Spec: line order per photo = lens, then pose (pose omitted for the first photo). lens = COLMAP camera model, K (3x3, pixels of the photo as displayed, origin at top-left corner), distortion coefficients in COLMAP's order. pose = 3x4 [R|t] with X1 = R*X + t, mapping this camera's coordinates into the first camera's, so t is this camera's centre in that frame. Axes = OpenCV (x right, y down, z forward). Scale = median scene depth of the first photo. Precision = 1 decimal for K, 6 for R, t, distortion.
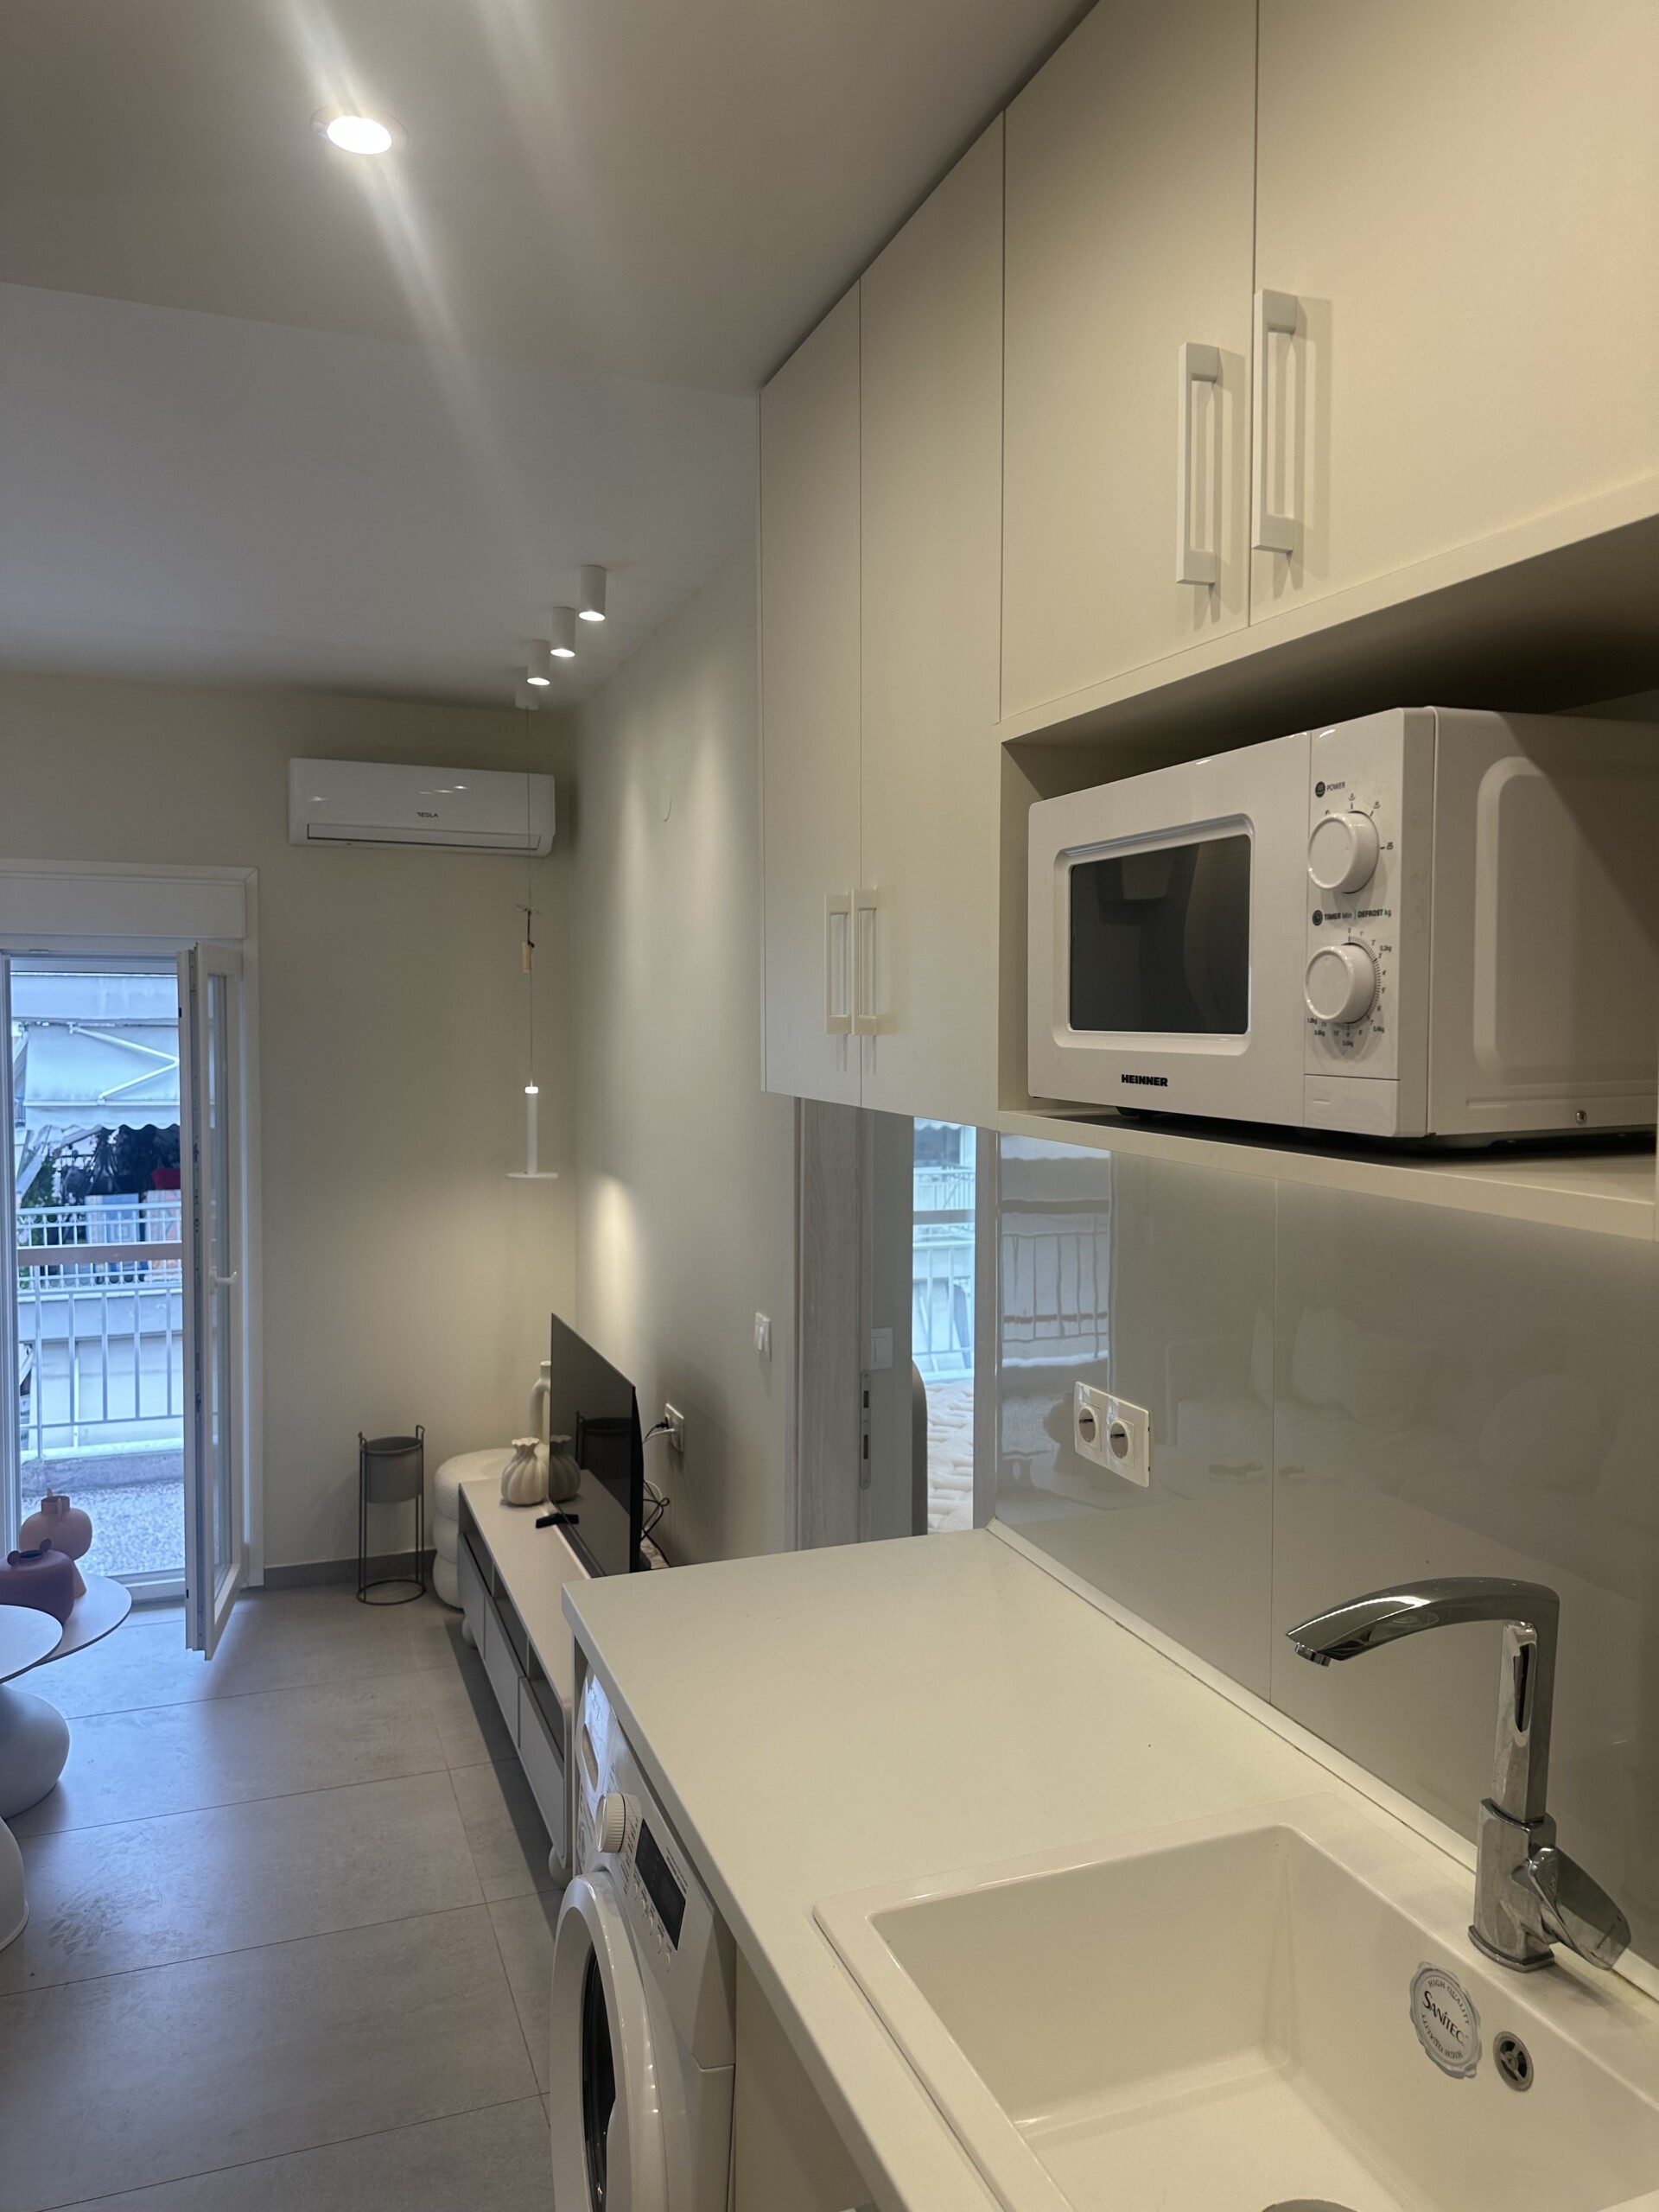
lens RADIAL K [[1521.9, 0, 829.5], [0, 1521.9, 1106.0], [0, 0, 1]] dist [0.180445, -0.340268]
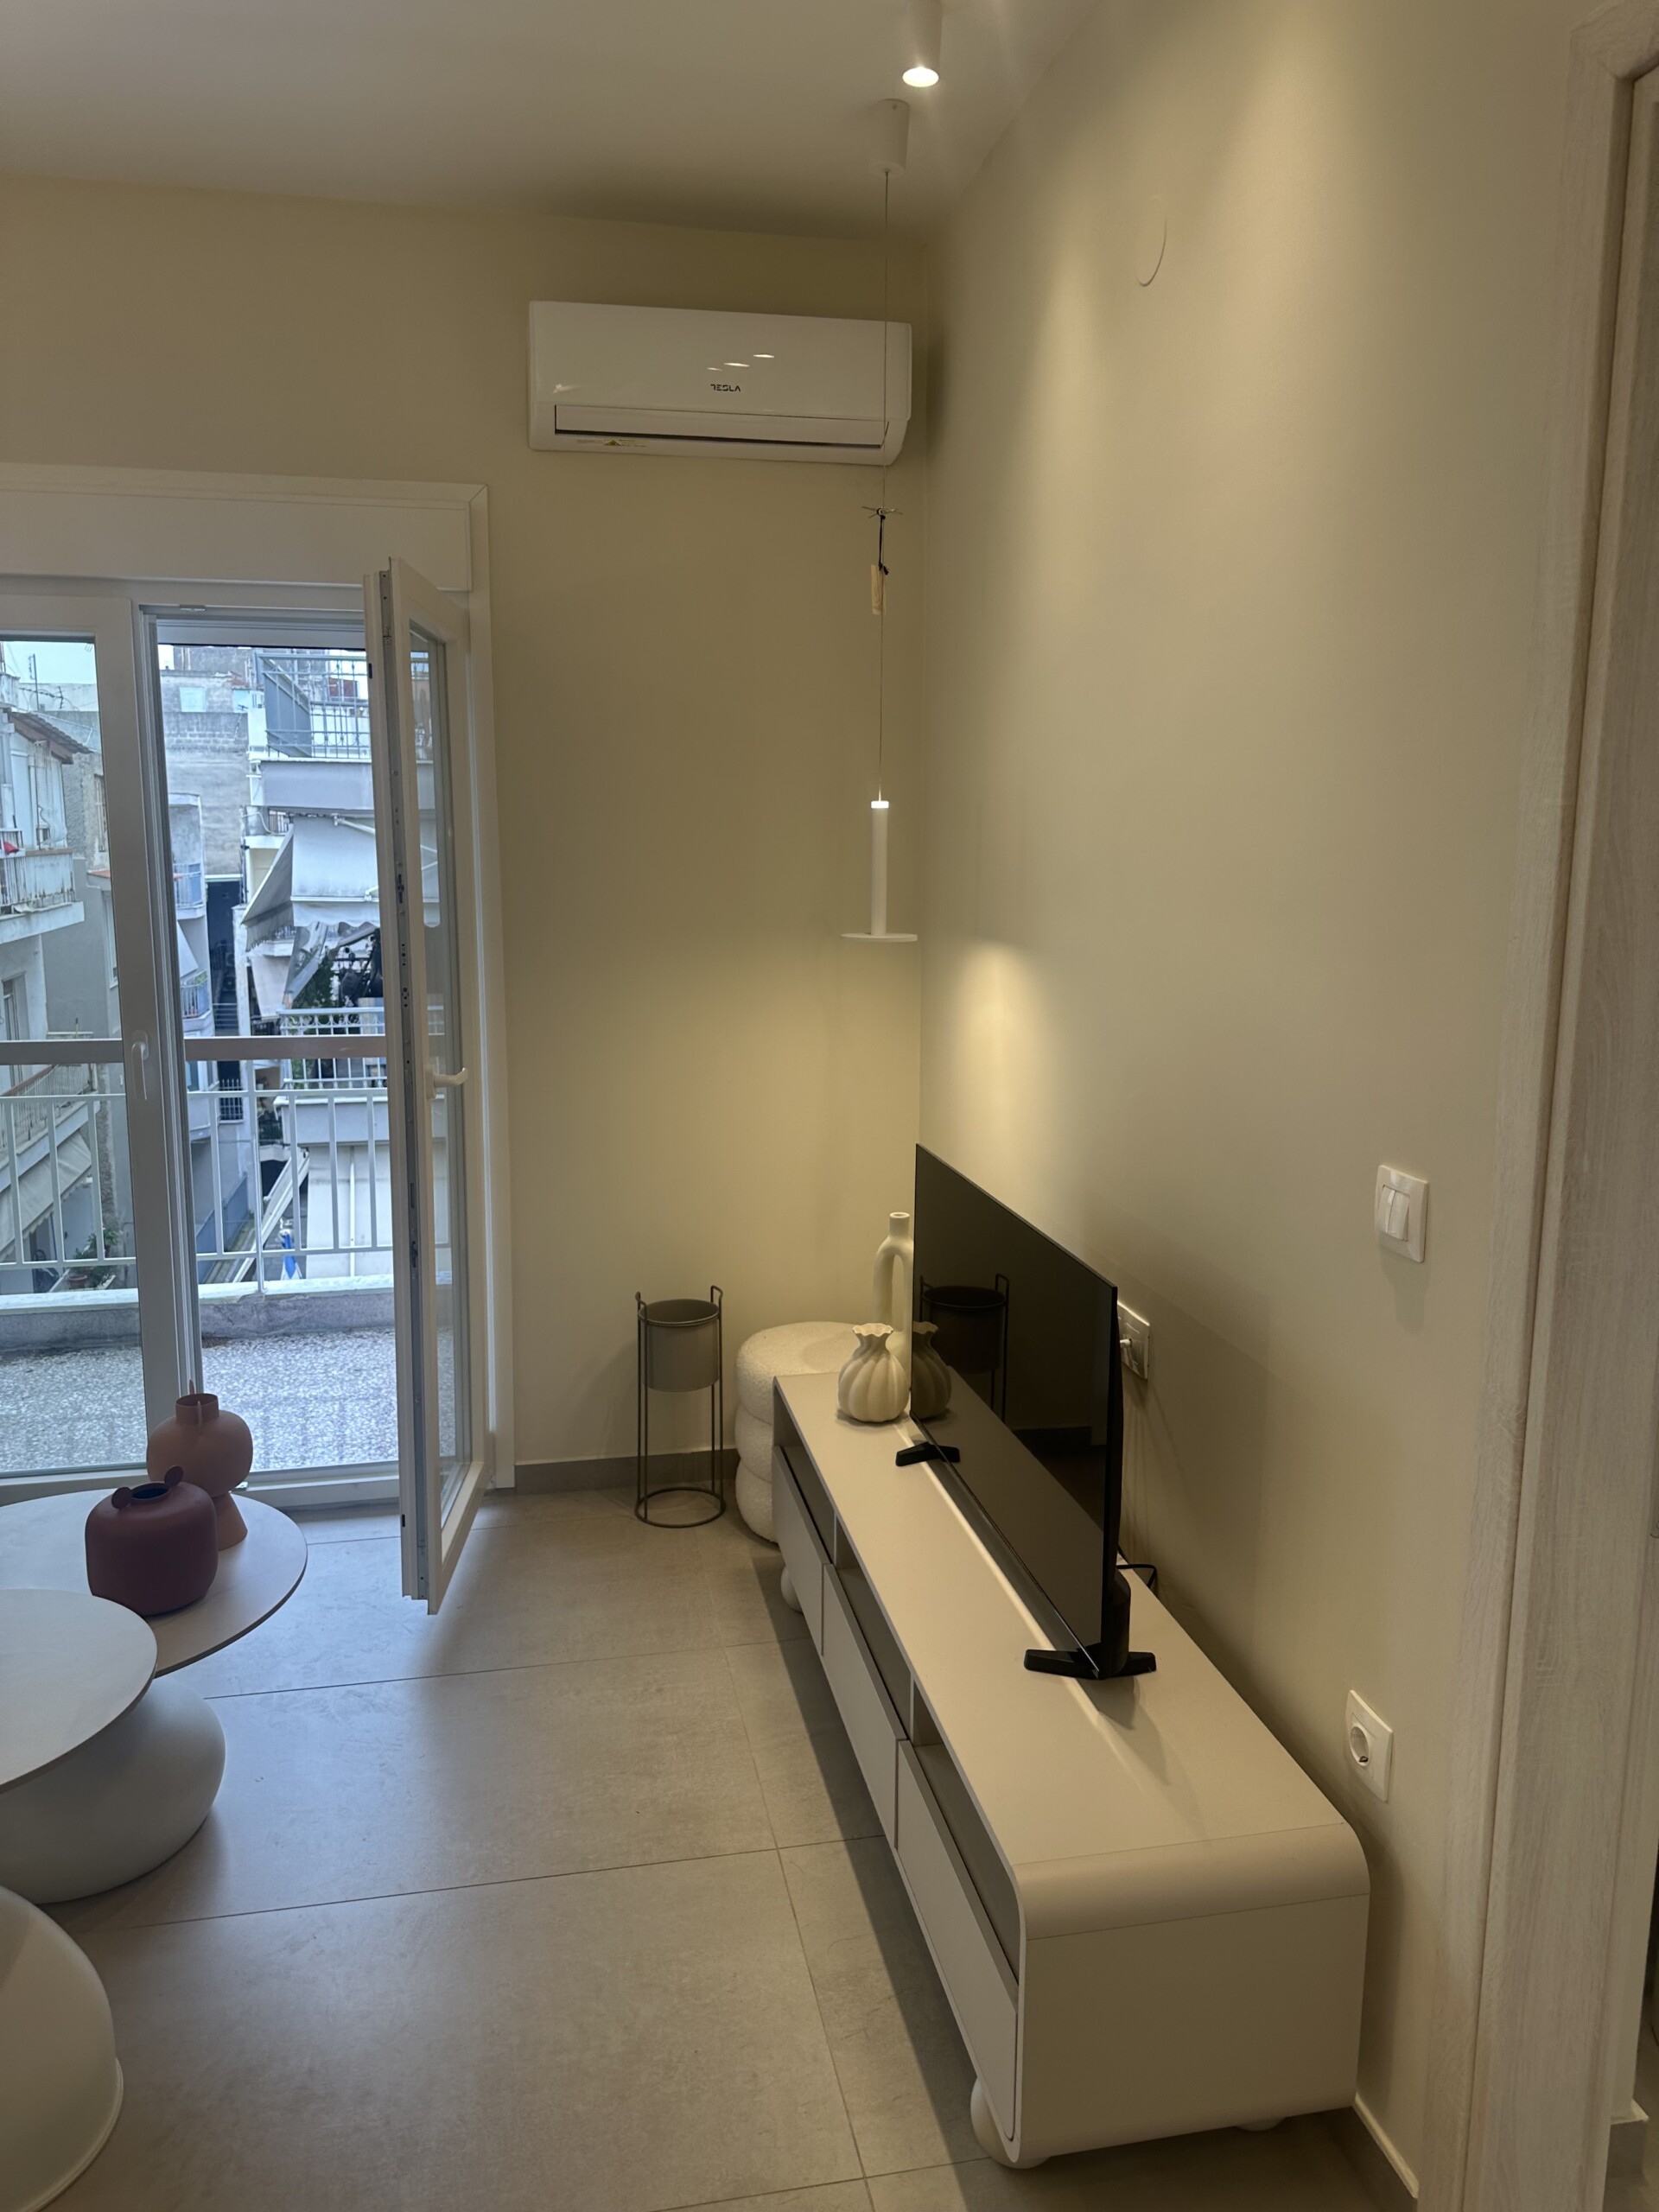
lens RADIAL K [[1522.3, 0, 831.6], [0, 1522.3, 1082.7], [0, 0, 1]] dist [0.176722, -0.266535]
pose [[0.986699, 0.022942, -0.160929, -0.107620], [-0.006808, 0.994954, 0.100099, 0.042866], [0.162414, -0.097672, 0.981877, 0.344097]]
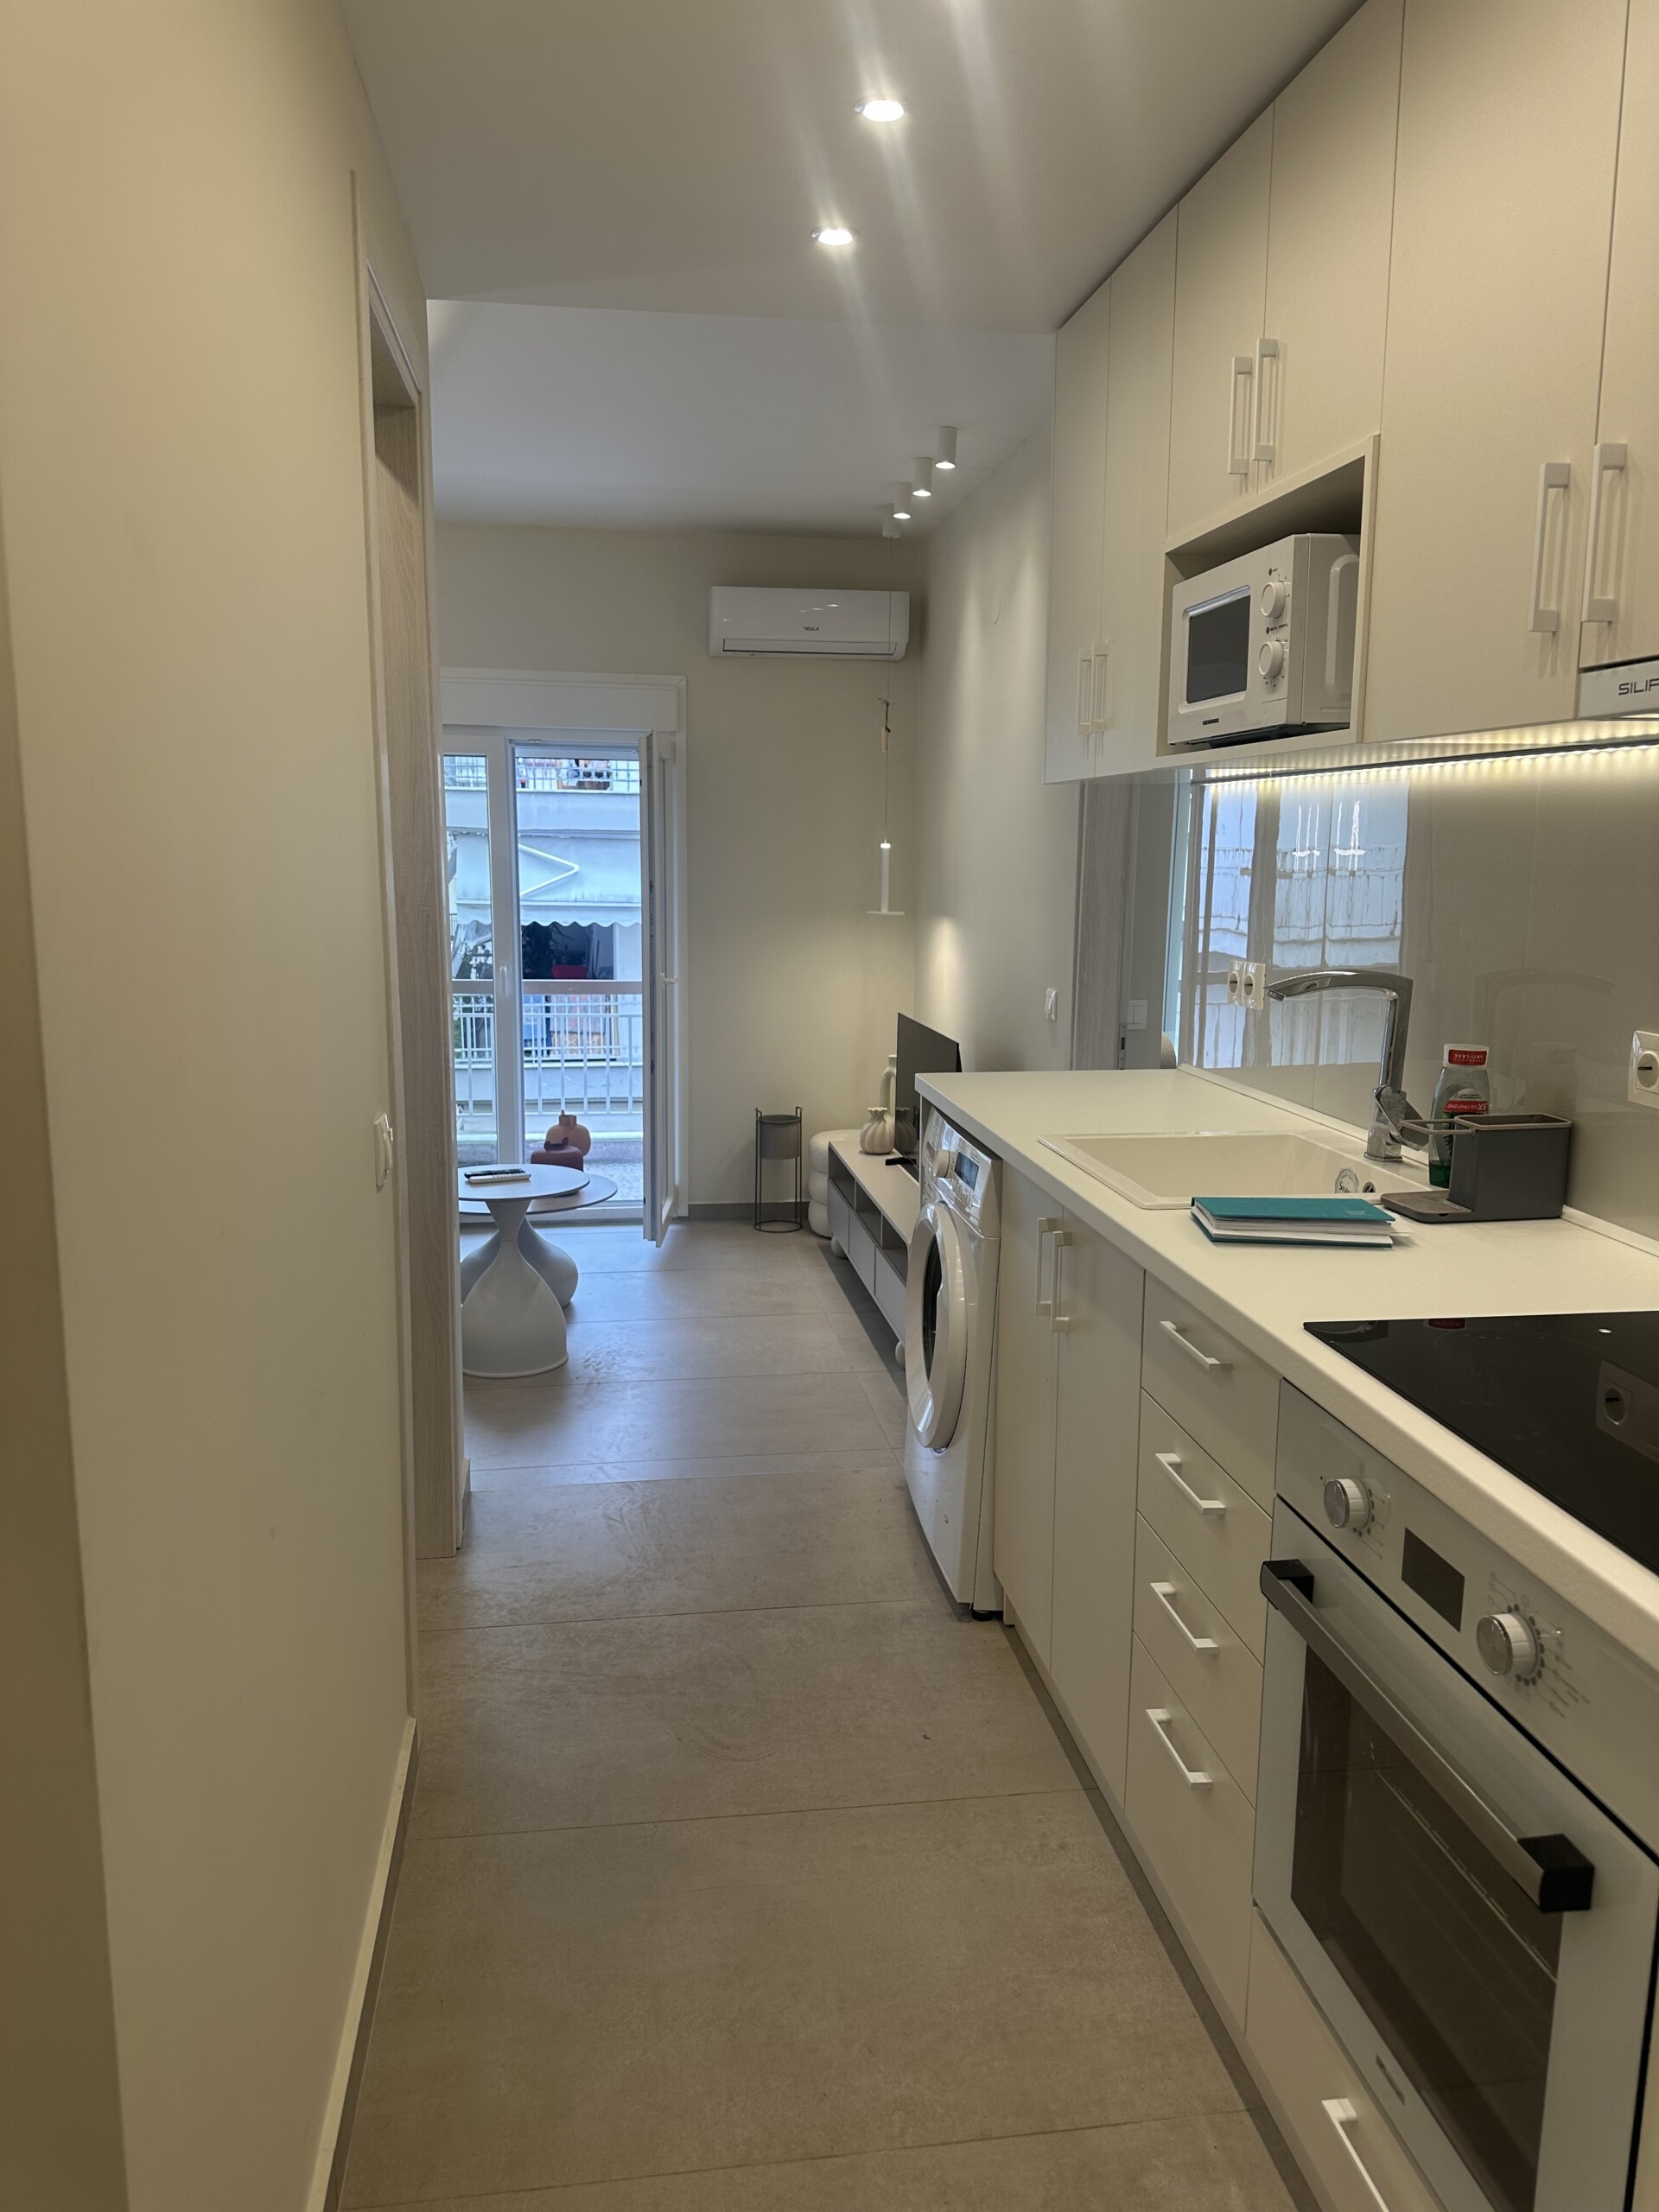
lens RADIAL K [[1521.9, 0, 829.5], [0, 1521.9, 1106.0], [0, 0, 1]] dist [0.180445, -0.340268]
pose [[0.976905, 0.038455, -0.210186, 0.040494], [-0.015828, 0.993993, 0.108292, 0.069705], [0.213088, -0.102464, 0.971645, -0.295691]]
